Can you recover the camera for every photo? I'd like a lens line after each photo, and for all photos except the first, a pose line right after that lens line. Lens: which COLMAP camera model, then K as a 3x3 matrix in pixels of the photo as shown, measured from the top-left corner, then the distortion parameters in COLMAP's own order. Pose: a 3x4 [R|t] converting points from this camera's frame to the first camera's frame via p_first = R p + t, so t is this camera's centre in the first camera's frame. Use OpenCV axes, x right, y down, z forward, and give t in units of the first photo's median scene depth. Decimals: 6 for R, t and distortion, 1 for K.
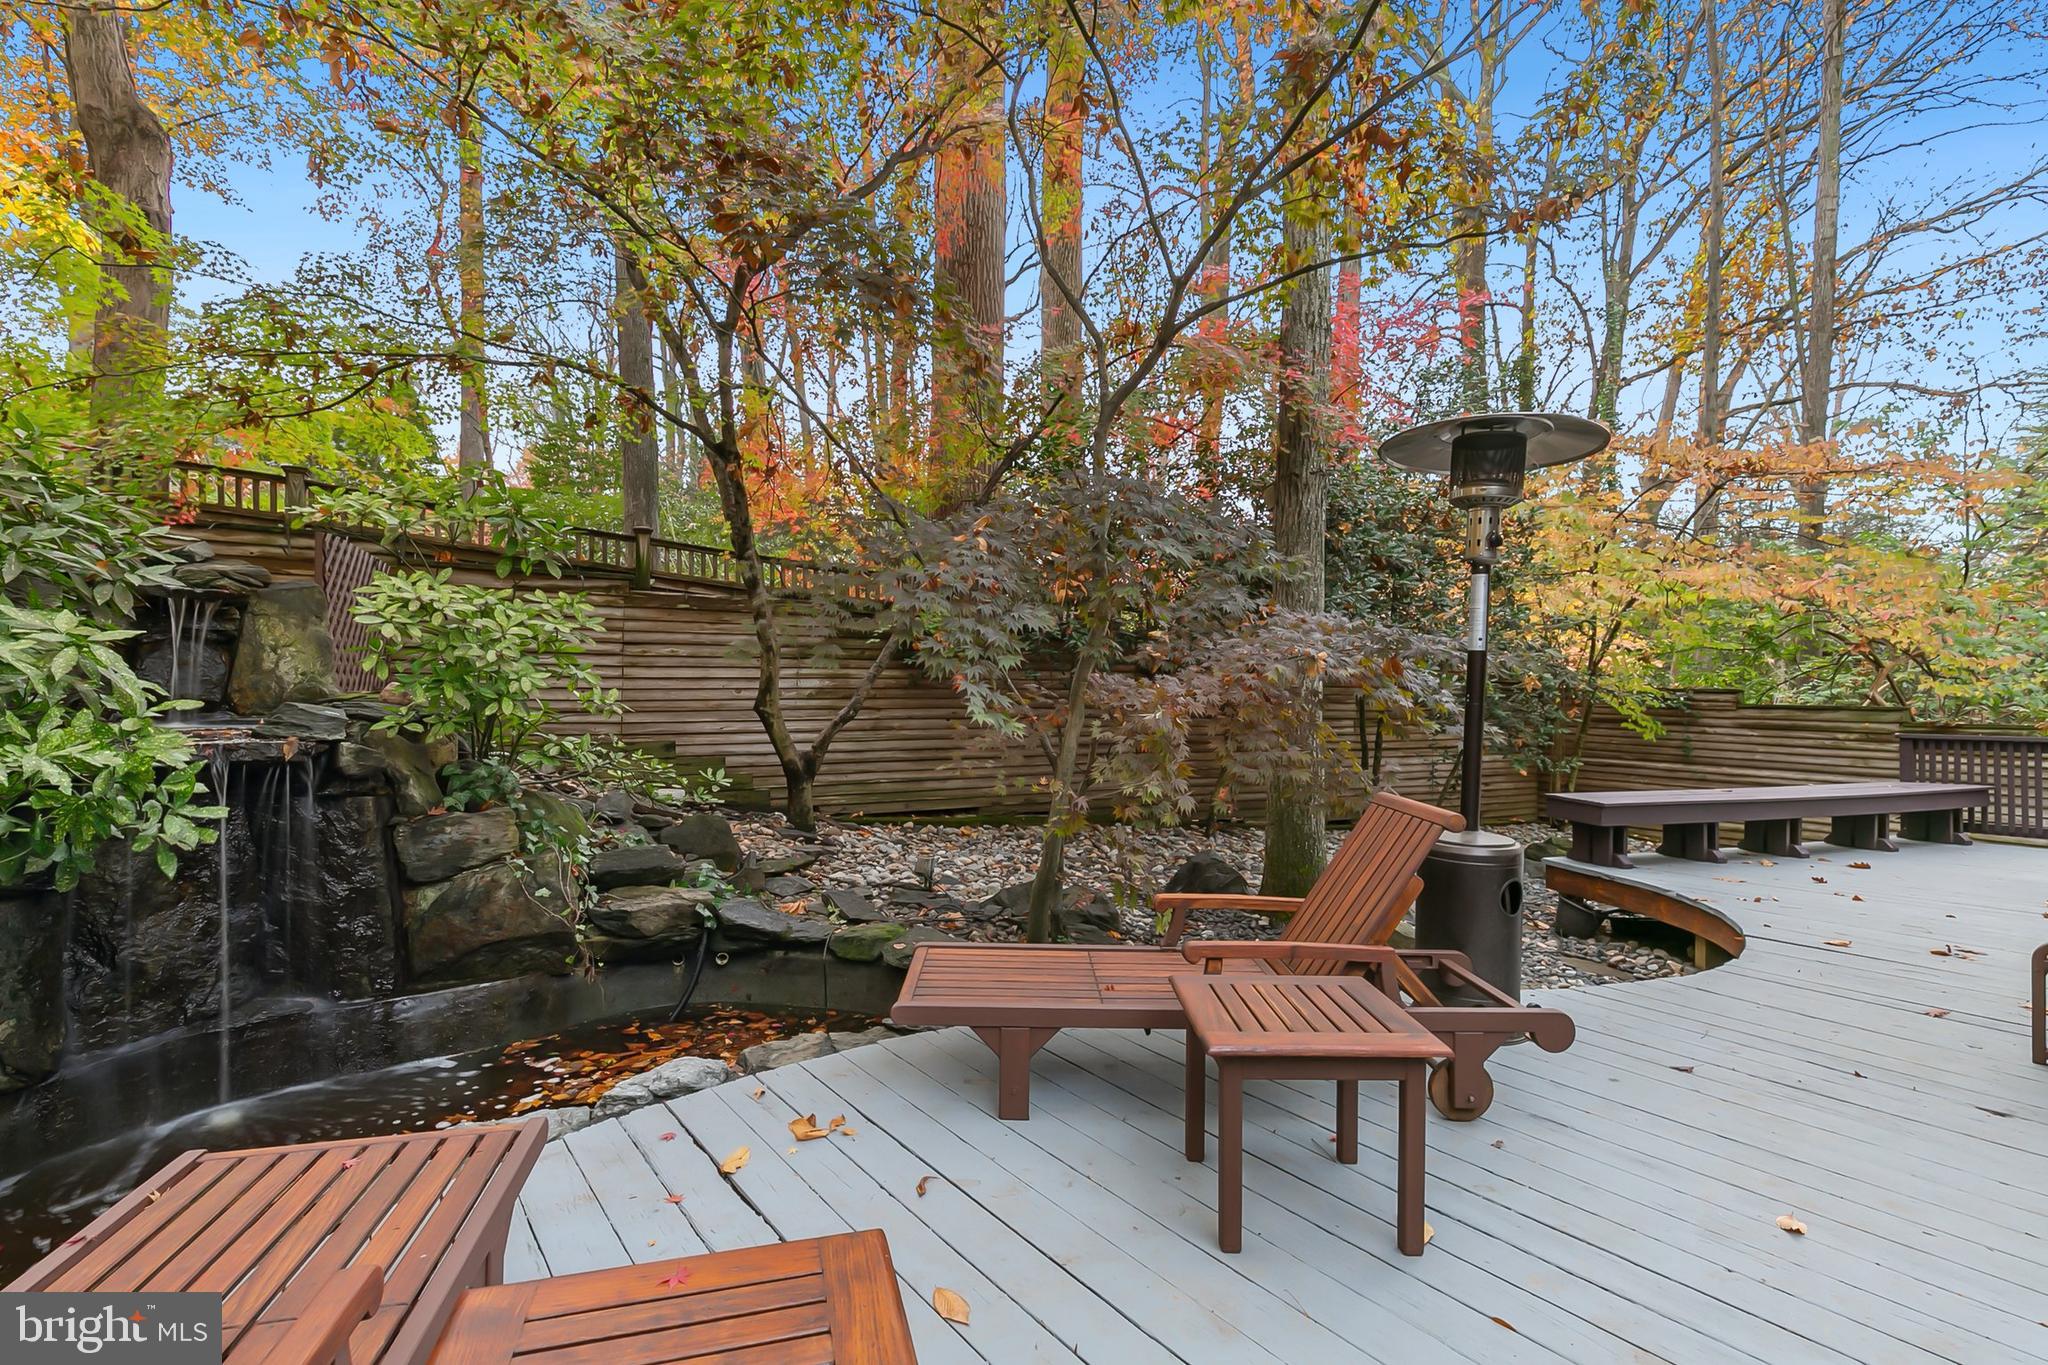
lens RADIAL K [[928.7, 0, 1014.8], [0, 928.7, 688.6], [0, 0, 1]] dist [-0.003172, -0.000690]
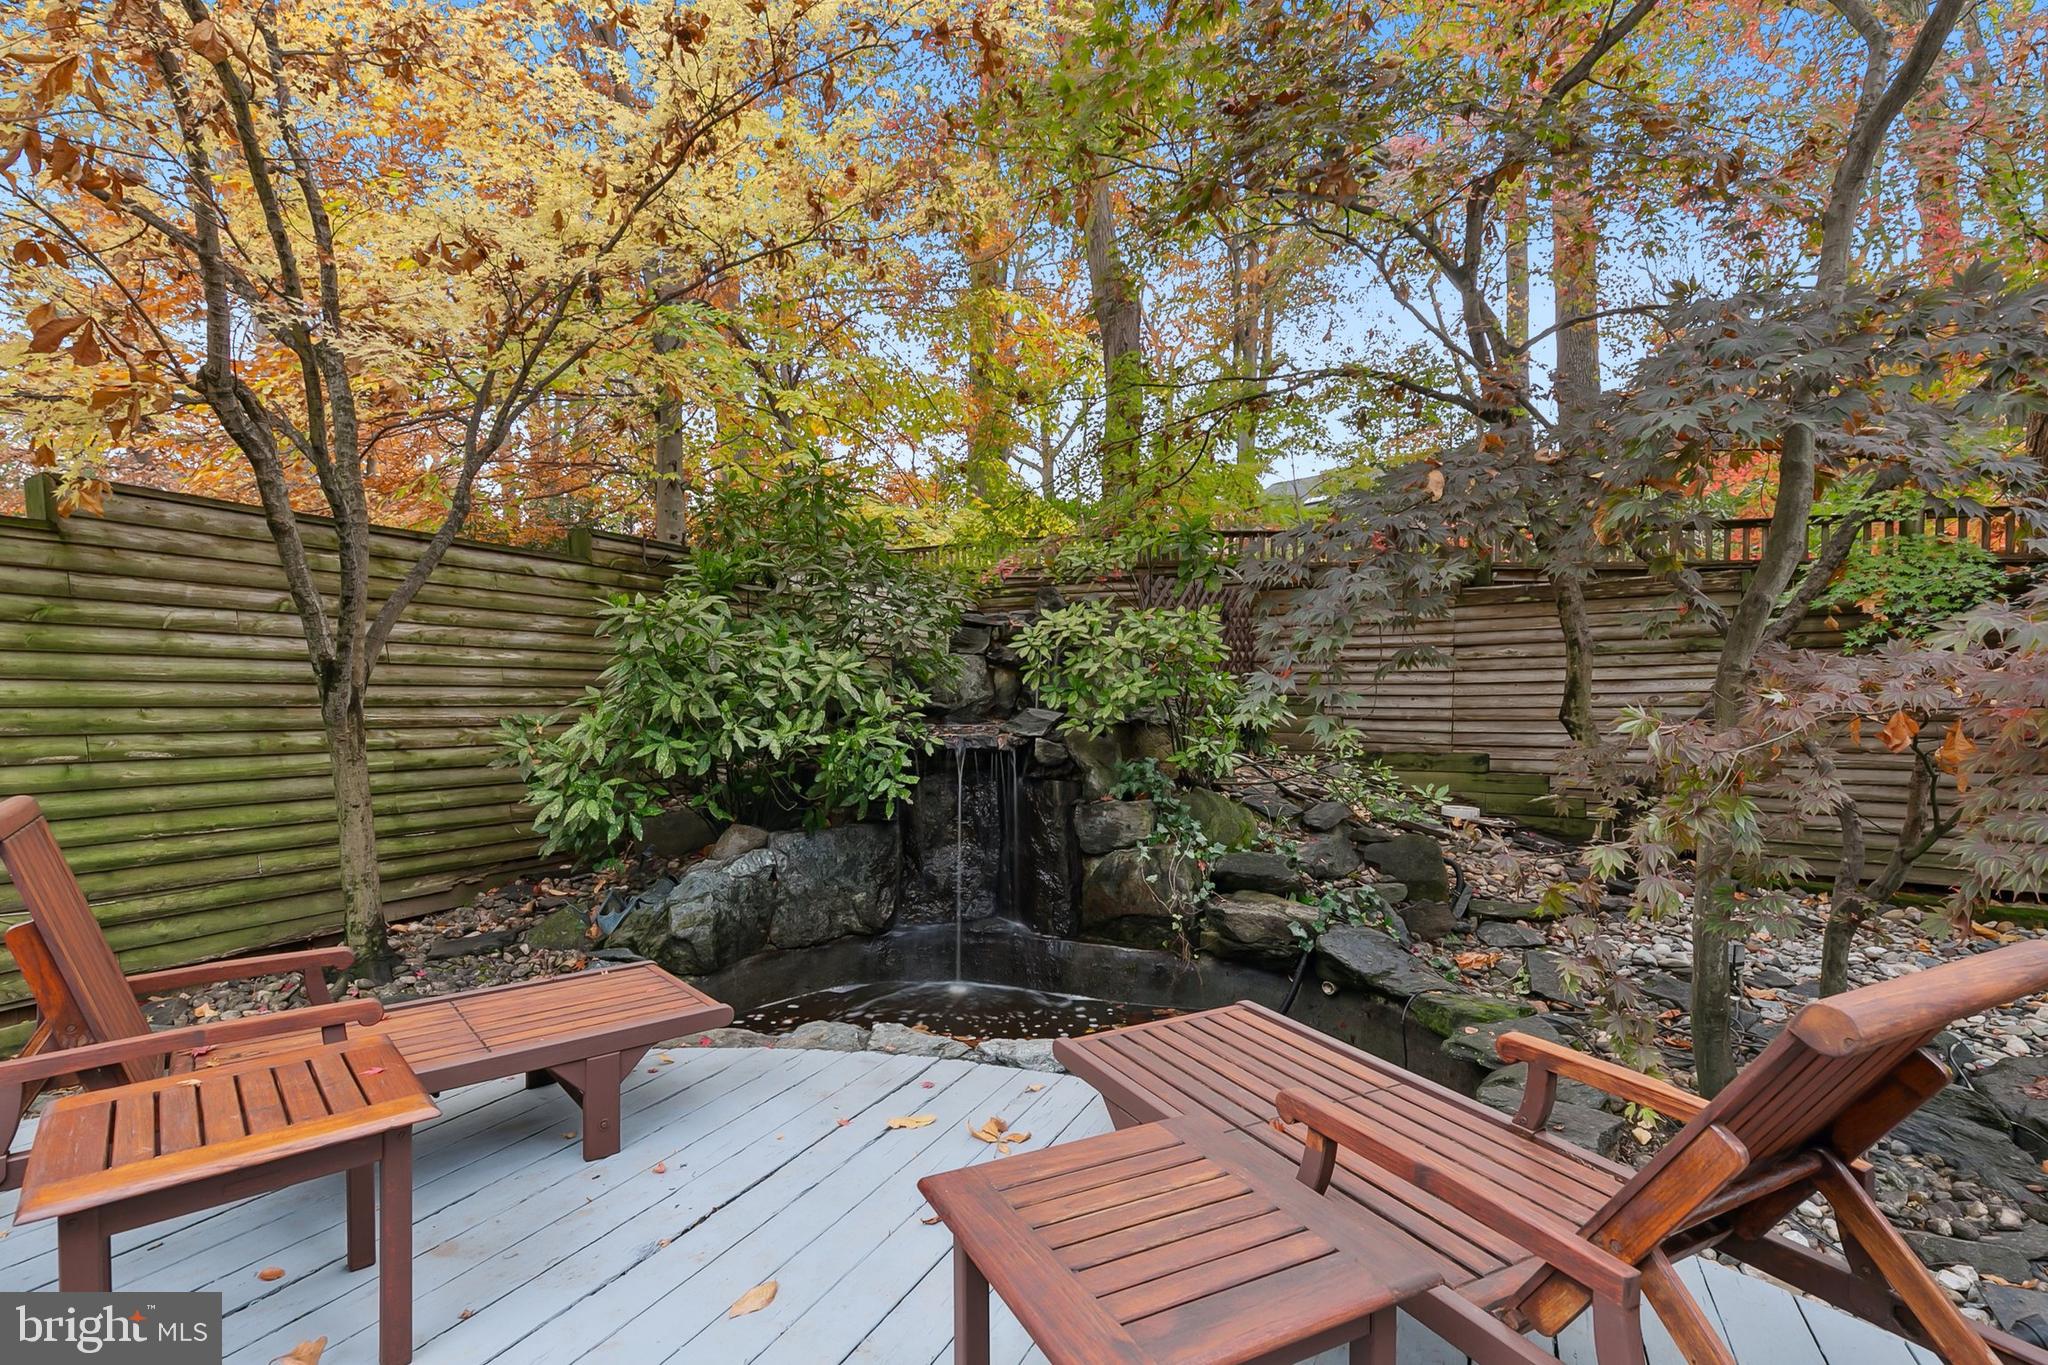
lens RADIAL K [[928.7, 0, 1006.7], [0, 928.7, 704.6], [0, 0, 1]] dist [-0.003172, -0.000690]
pose [[0.438965, -0.001008, -0.898504, 0.368154], [0.008187, 0.999962, 0.002878, 0.005276], [0.898467, -0.008619, 0.438957, 0.314156]]
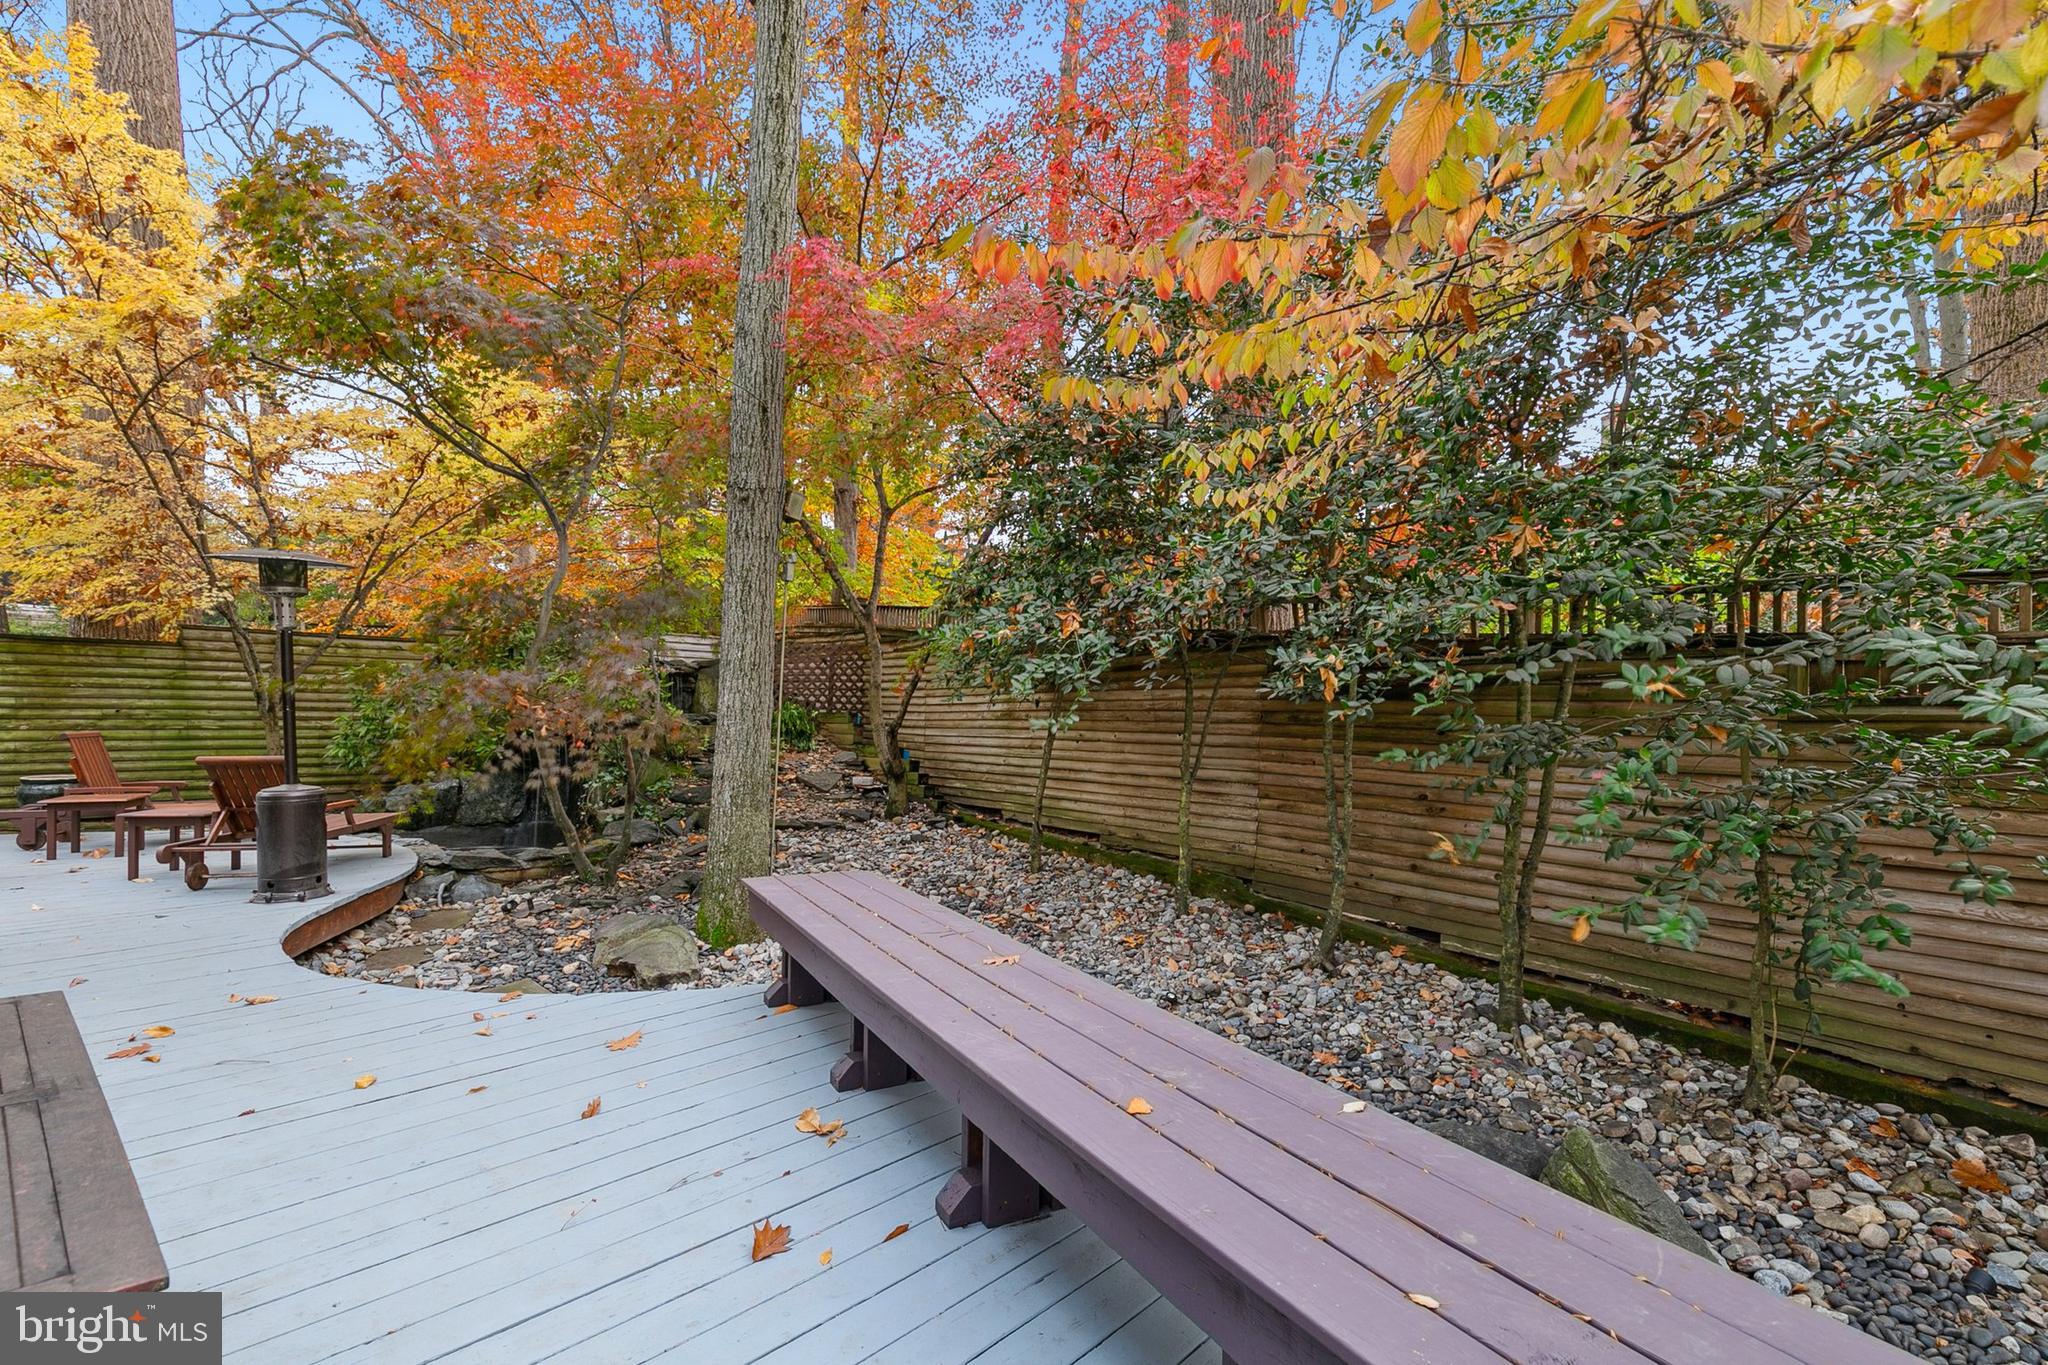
lens RADIAL K [[928.7, 0, 1029.3], [0, 928.7, 688.9], [0, 0, 1]] dist [-0.003172, -0.000690]
pose [[0.160103, -0.027168, -0.986726, 1.727622], [-0.004554, 0.999590, -0.028261, 0.008629], [0.987090, 0.009019, 0.159913, 1.516754]]
